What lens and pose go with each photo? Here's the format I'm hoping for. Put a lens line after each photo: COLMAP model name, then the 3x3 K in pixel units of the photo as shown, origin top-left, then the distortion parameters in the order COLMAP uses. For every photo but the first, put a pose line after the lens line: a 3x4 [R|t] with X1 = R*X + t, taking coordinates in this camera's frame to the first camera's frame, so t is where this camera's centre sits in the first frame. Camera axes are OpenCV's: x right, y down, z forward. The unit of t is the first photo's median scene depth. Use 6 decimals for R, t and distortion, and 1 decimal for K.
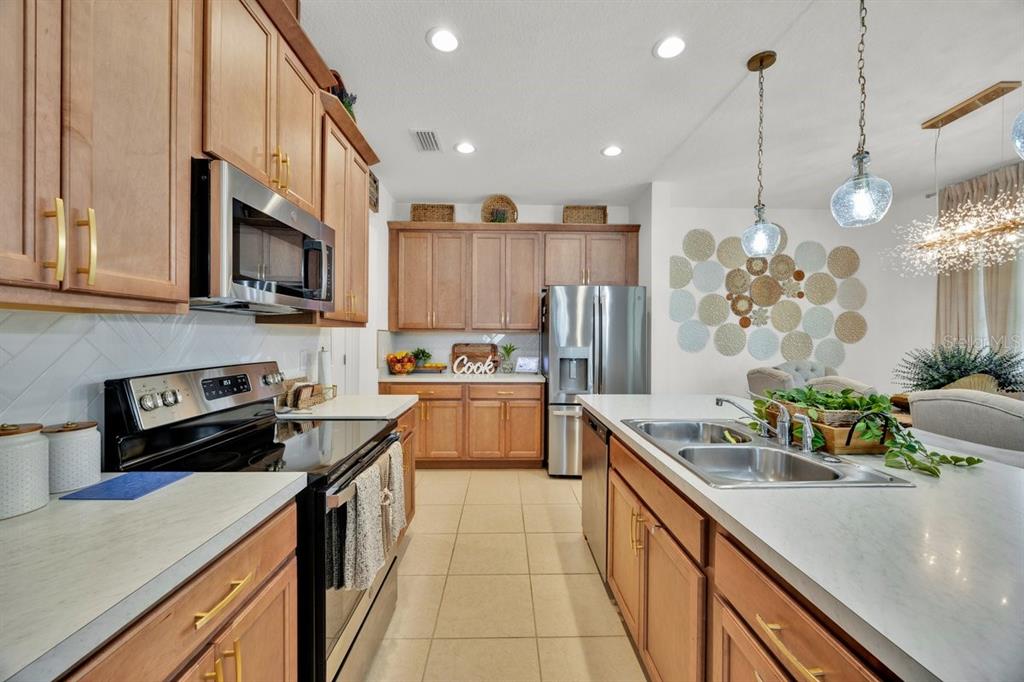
lens RADIAL K [[393.5, 0, 514.4], [0, 393.5, 342.7], [0, 0, 1]] dist [0.001650, 0.000069]
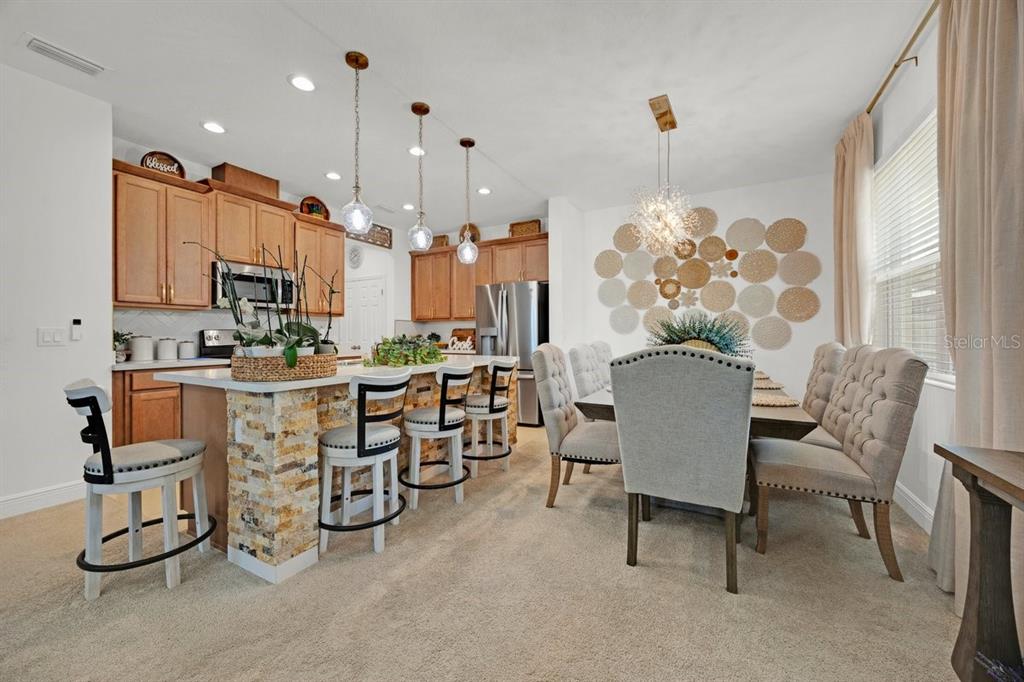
lens RADIAL K [[393.5, 0, 511.6], [0, 393.5, 338.4], [0, 0, 1]] dist [0.001650, 0.000069]
pose [[0.862140, -0.004329, -0.506652, 0.749167], [0.000432, 0.999969, -0.007810, 0.047837], [0.506670, 0.006515, 0.862115, -0.138867]]
